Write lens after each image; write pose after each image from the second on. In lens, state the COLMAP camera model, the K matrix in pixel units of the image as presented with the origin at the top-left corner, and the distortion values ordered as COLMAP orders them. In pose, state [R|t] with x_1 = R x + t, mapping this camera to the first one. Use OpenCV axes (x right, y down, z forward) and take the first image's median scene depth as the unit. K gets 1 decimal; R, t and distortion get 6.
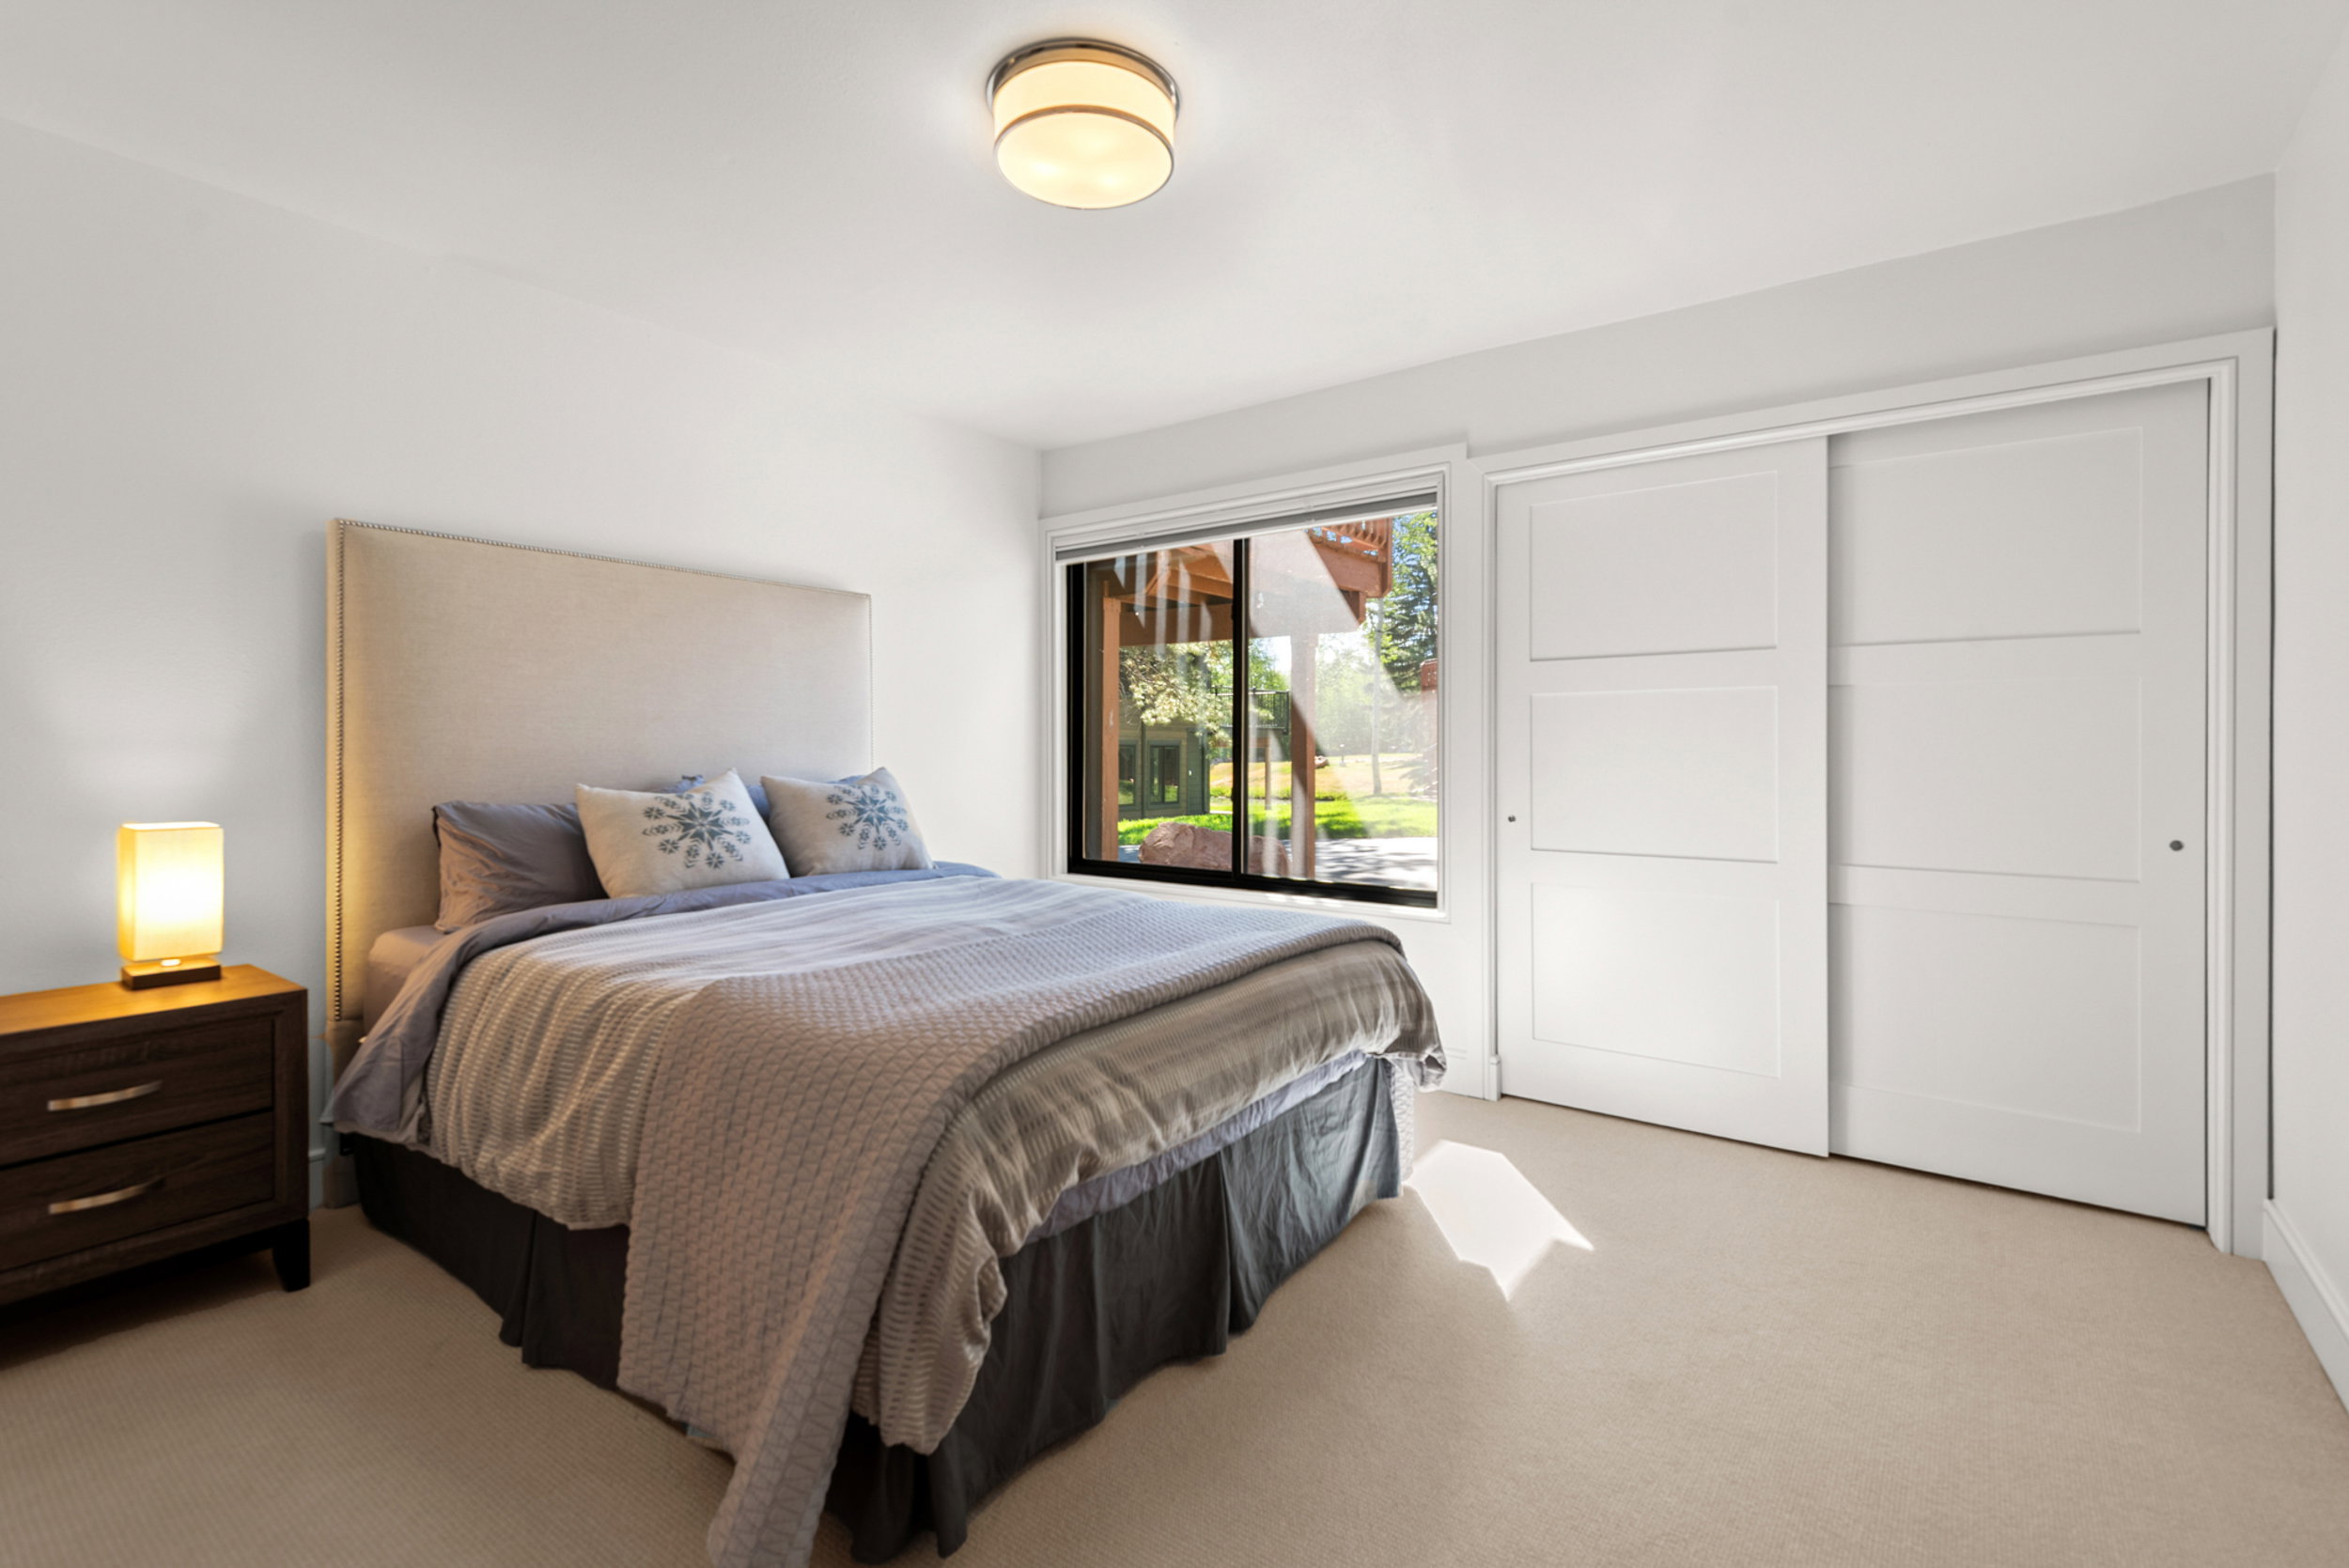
lens RADIAL K [[1078.7, 0, 1170.1], [0, 1078.7, 765.0], [0, 0, 1]] dist [0.039233, -0.000937]
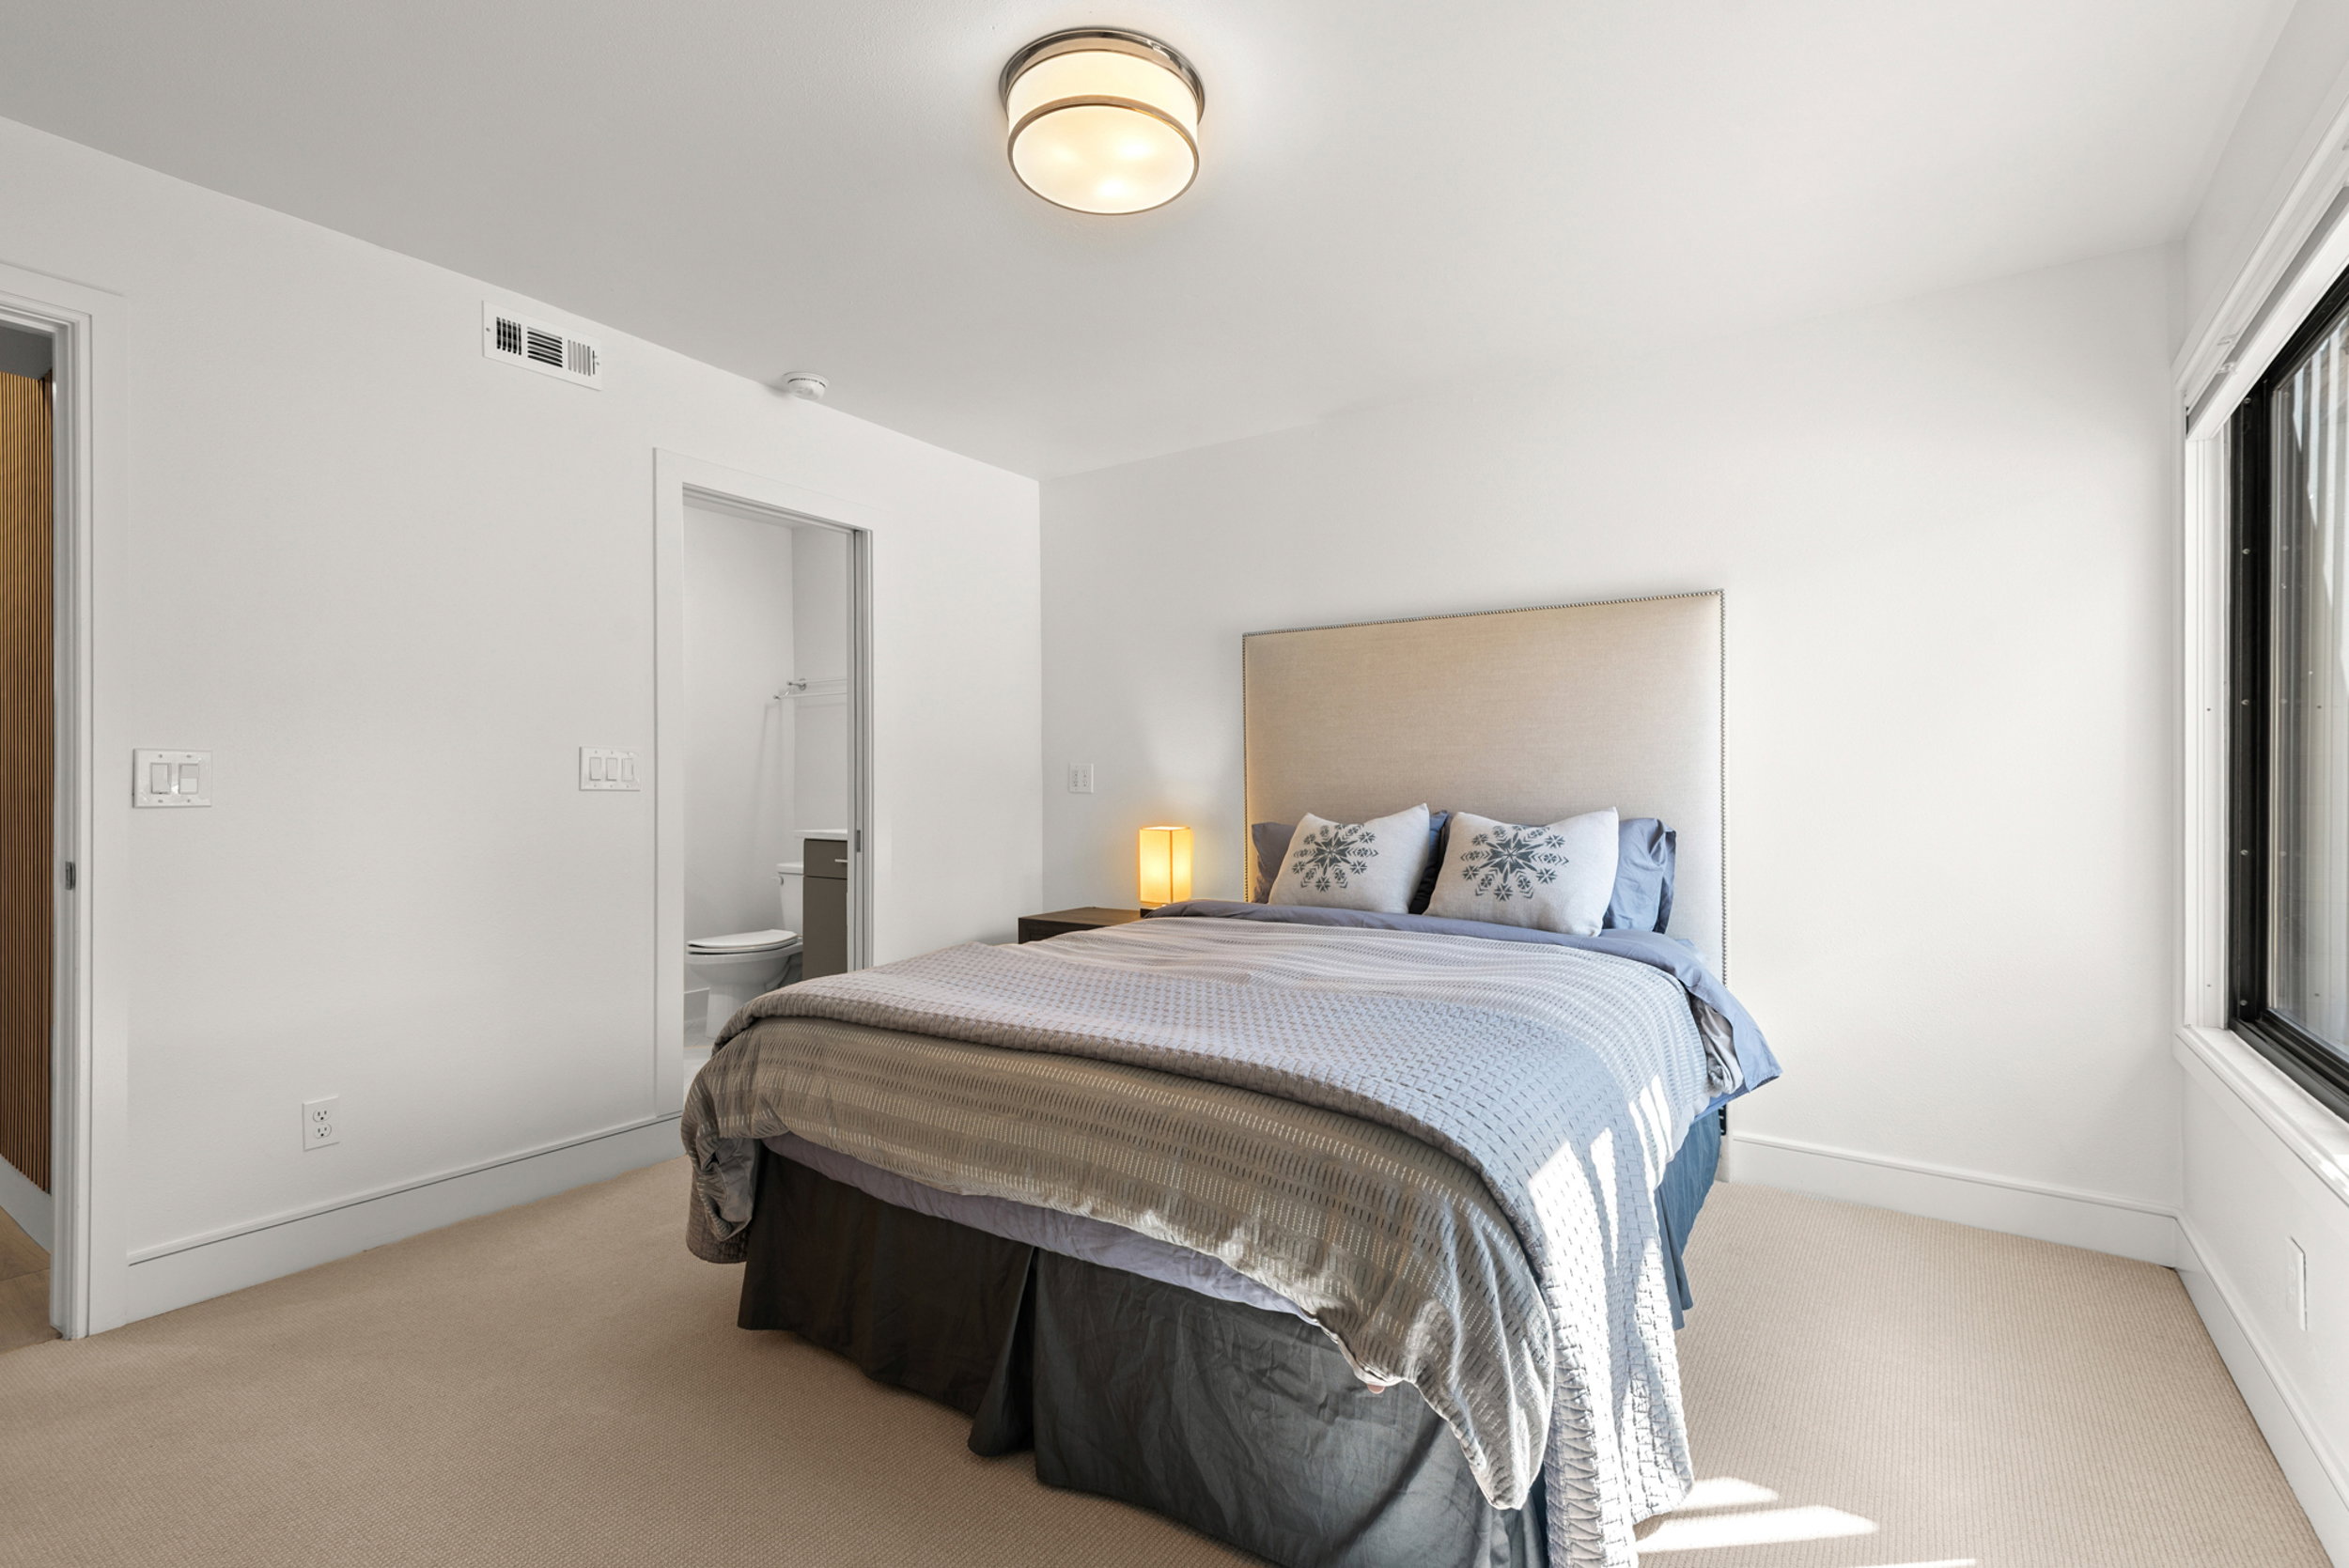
lens RADIAL K [[1078.7, 0, 1178.5], [0, 1078.7, 782.4], [0, 0, 1]] dist [0.039233, -0.000937]
pose [[0.034981, -0.000240, -0.999388, 0.692163], [-0.015152, 0.999885, -0.000771, -0.014262], [0.999273, 0.015170, 0.034973, 0.809773]]
